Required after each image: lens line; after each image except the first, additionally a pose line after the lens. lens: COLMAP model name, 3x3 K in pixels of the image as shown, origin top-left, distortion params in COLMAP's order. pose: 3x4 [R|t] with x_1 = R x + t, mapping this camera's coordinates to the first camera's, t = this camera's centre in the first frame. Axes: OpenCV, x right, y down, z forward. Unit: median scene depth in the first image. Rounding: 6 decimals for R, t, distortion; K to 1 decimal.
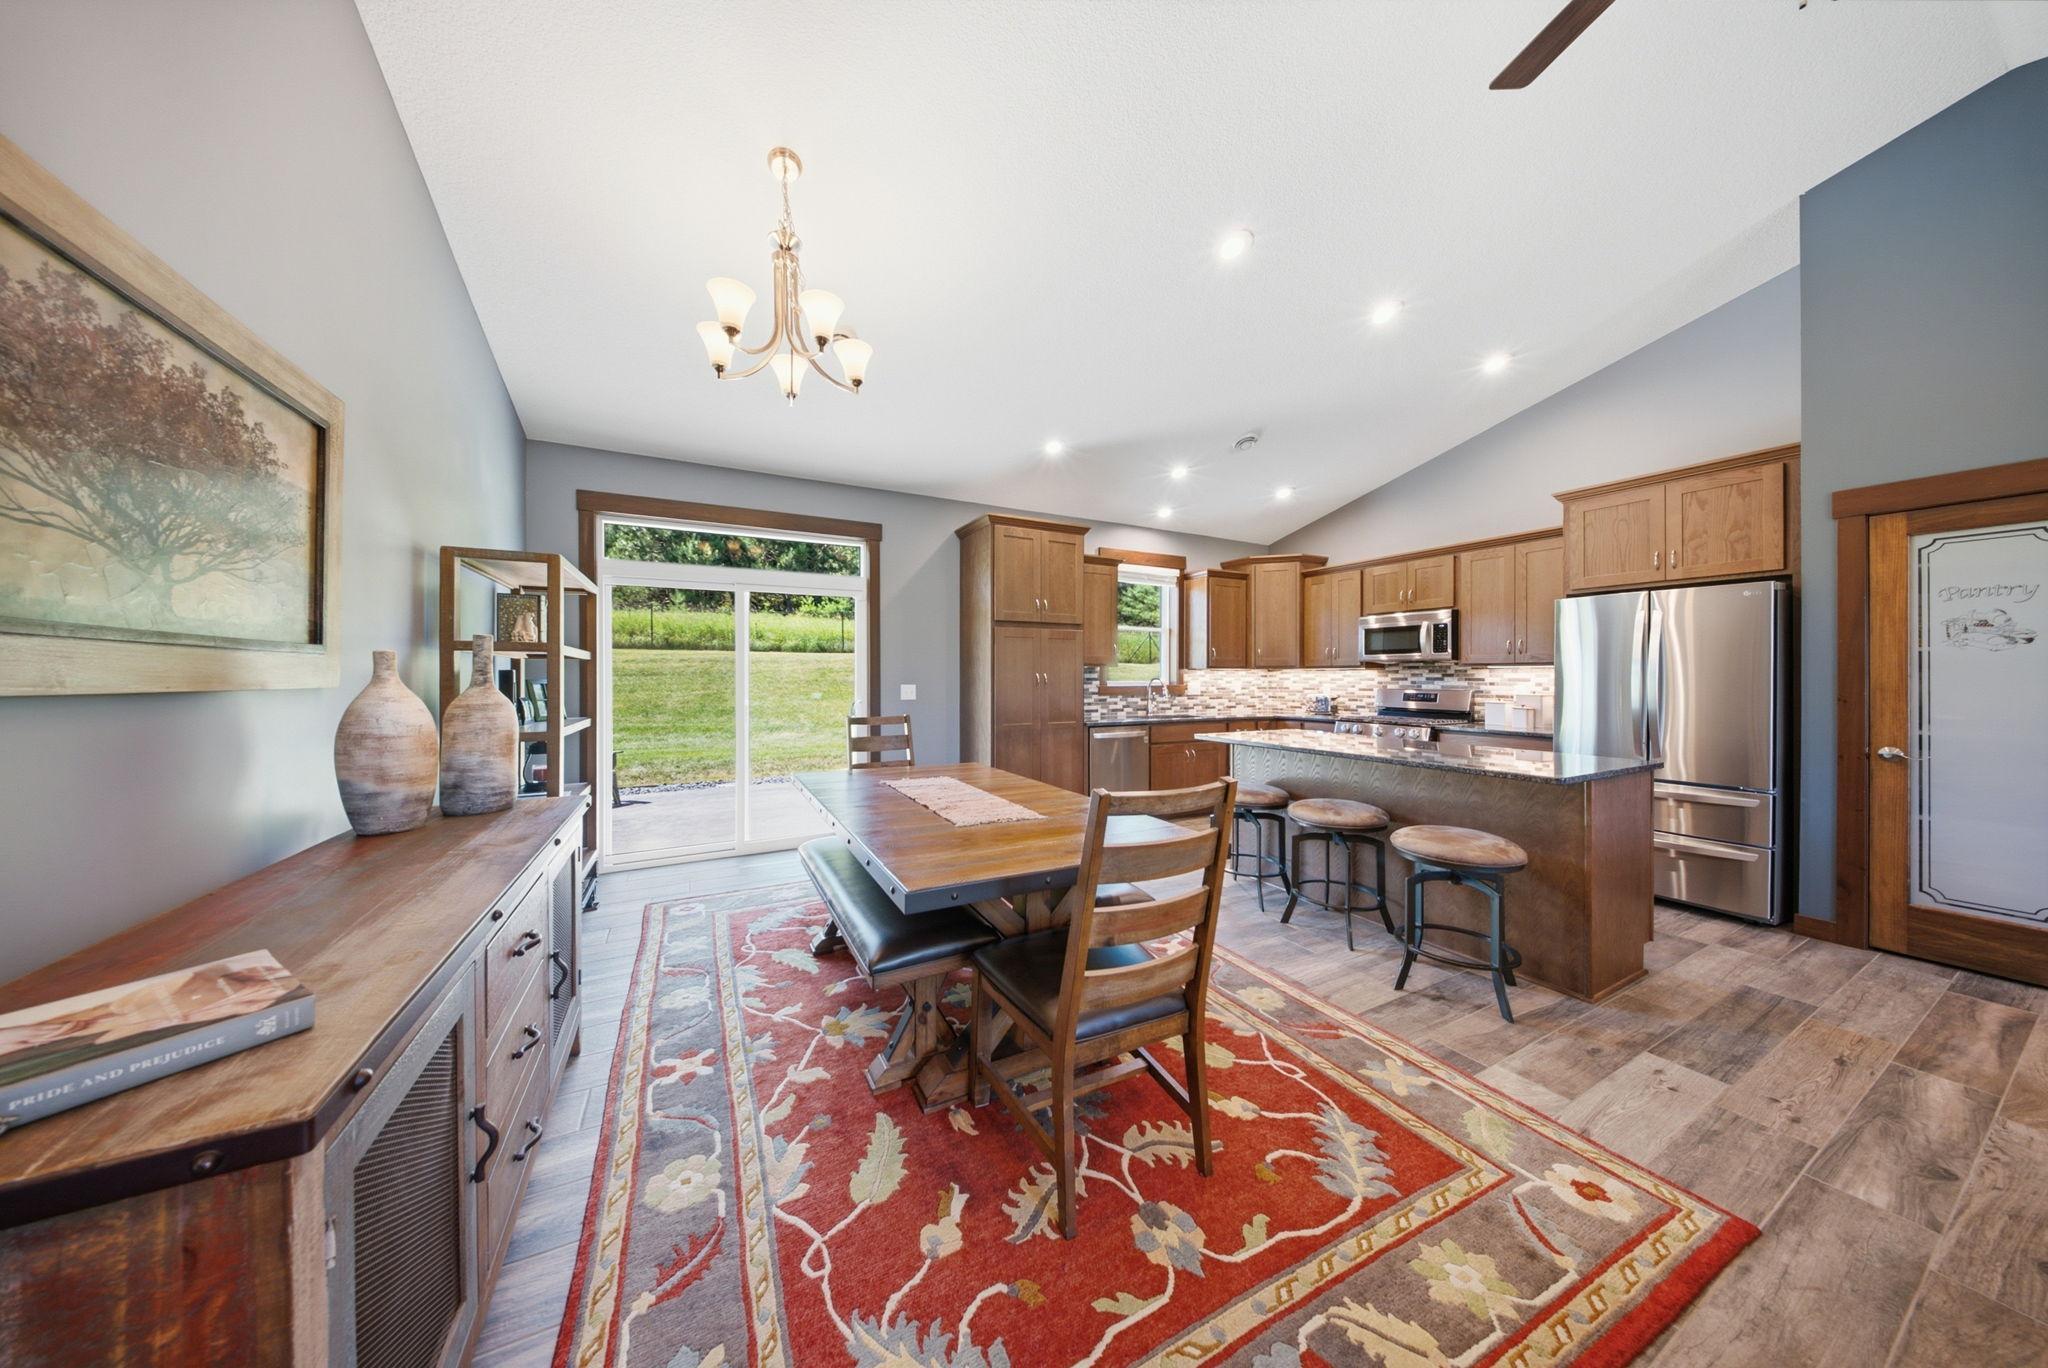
lens RADIAL K [[610.9, 0, 1013.0], [0, 610.9, 676.4], [0, 0, 1]] dist [0.005294, -0.003117]
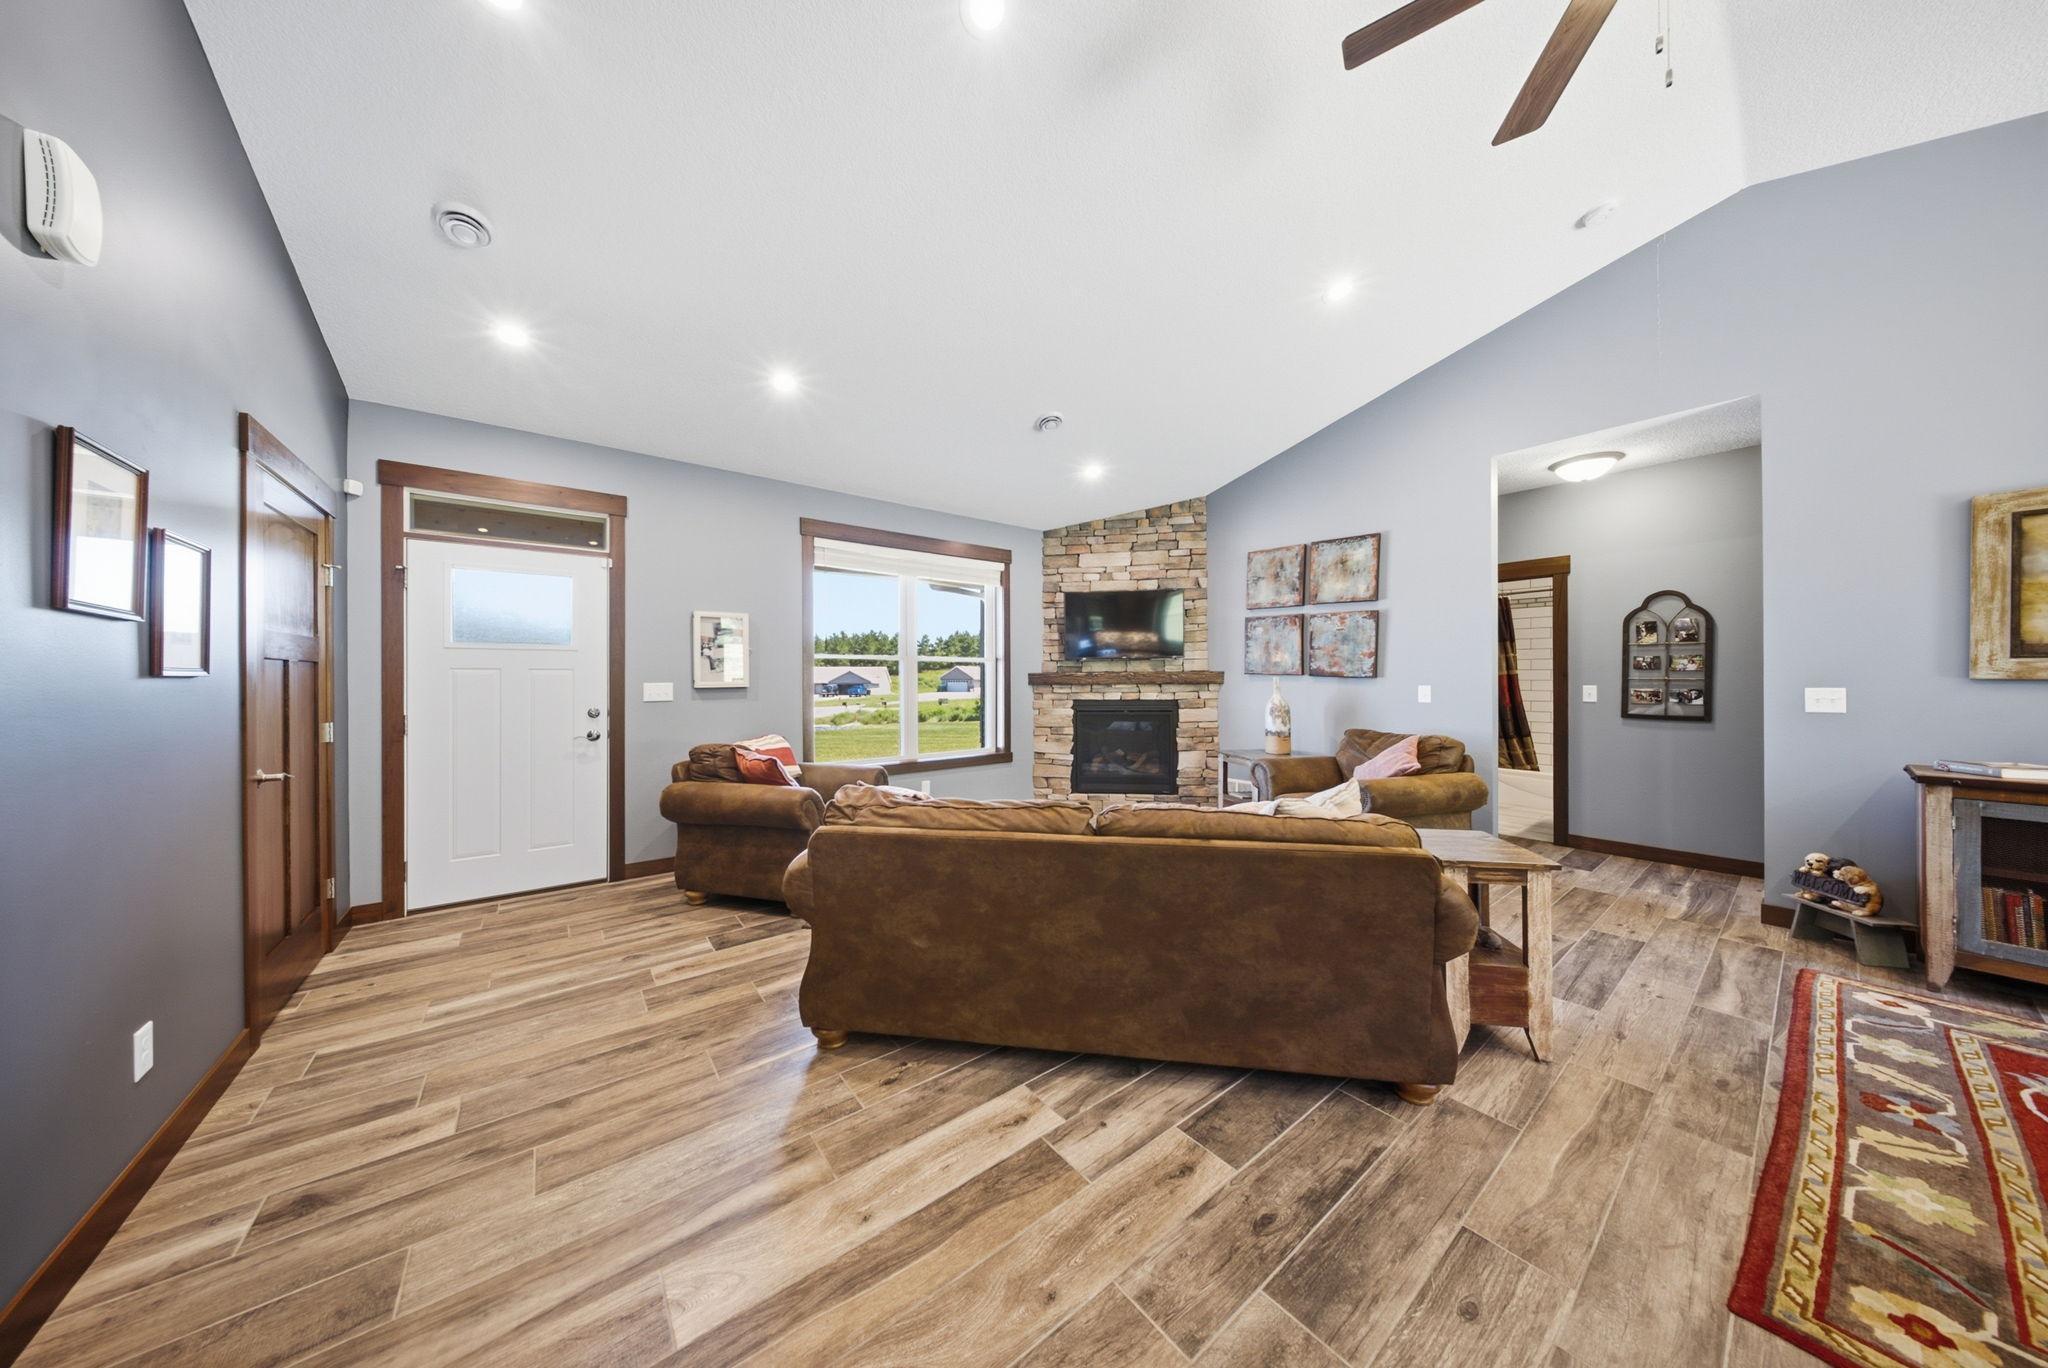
lens RADIAL K [[610.9, 0, 1013.0], [0, 610.9, 676.4], [0, 0, 1]] dist [0.005294, -0.003117]
pose [[-0.985695, 0.002517, -0.168518, 1.166546], [0.002950, 0.999993, -0.002316, 0.002167], [0.168511, -0.002780, -0.985696, 0.825343]]
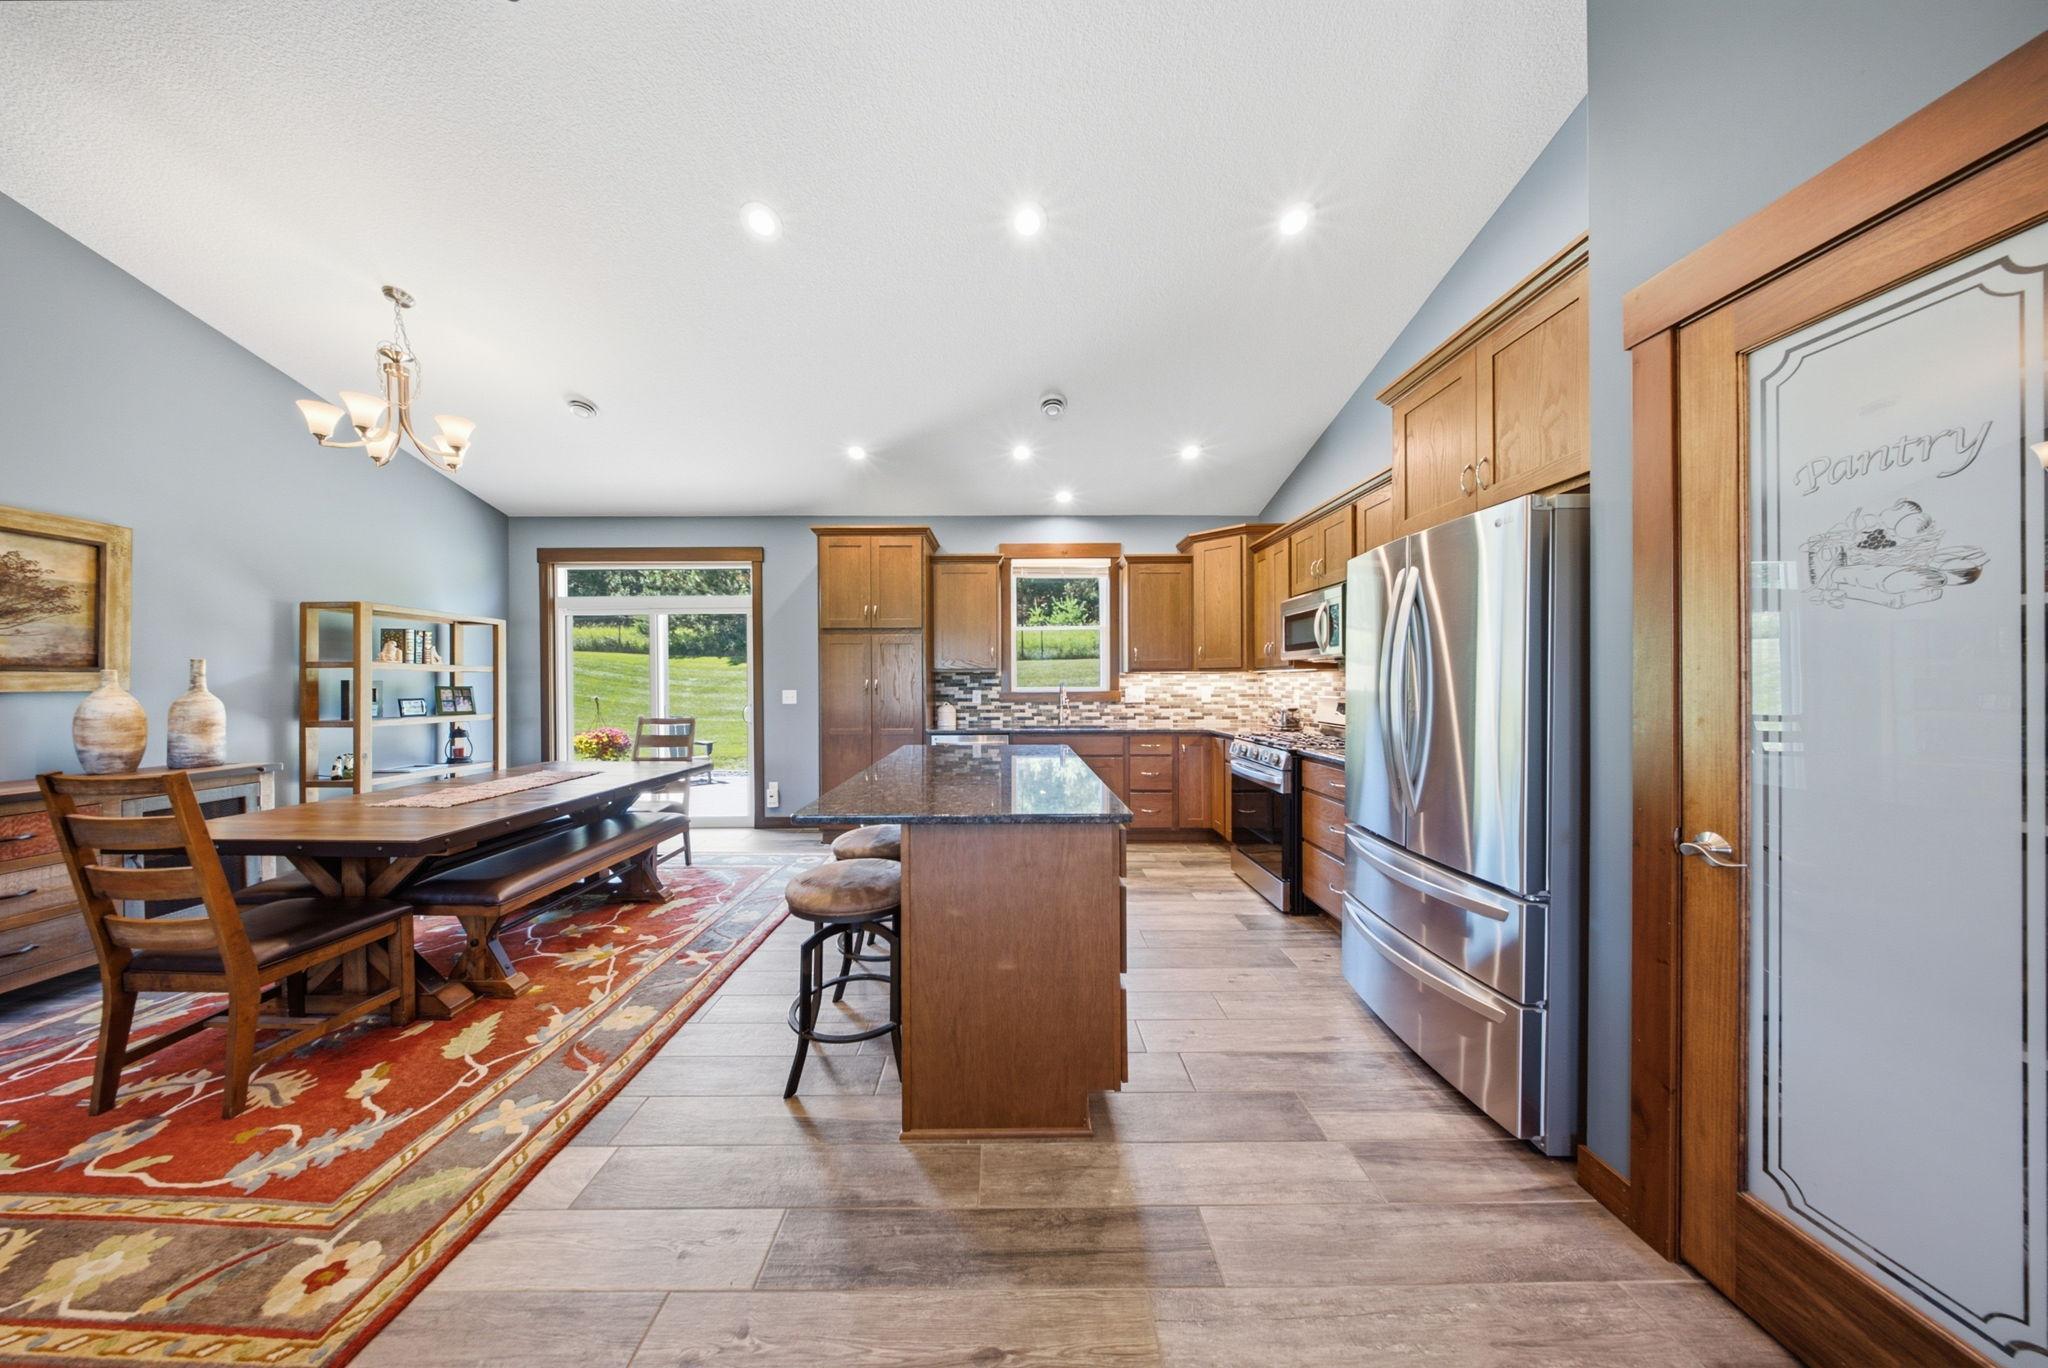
lens RADIAL K [[613.7, 0, 1014.7], [0, 613.7, 680.7], [0, 0, 1]] dist [-0.002868, -0.000116]
pose [[0.890409, -0.005200, -0.455131, 1.162839], [0.004336, 0.999986, -0.002941, 0.002892], [0.455140, 0.000646, 0.890419, 0.354354]]
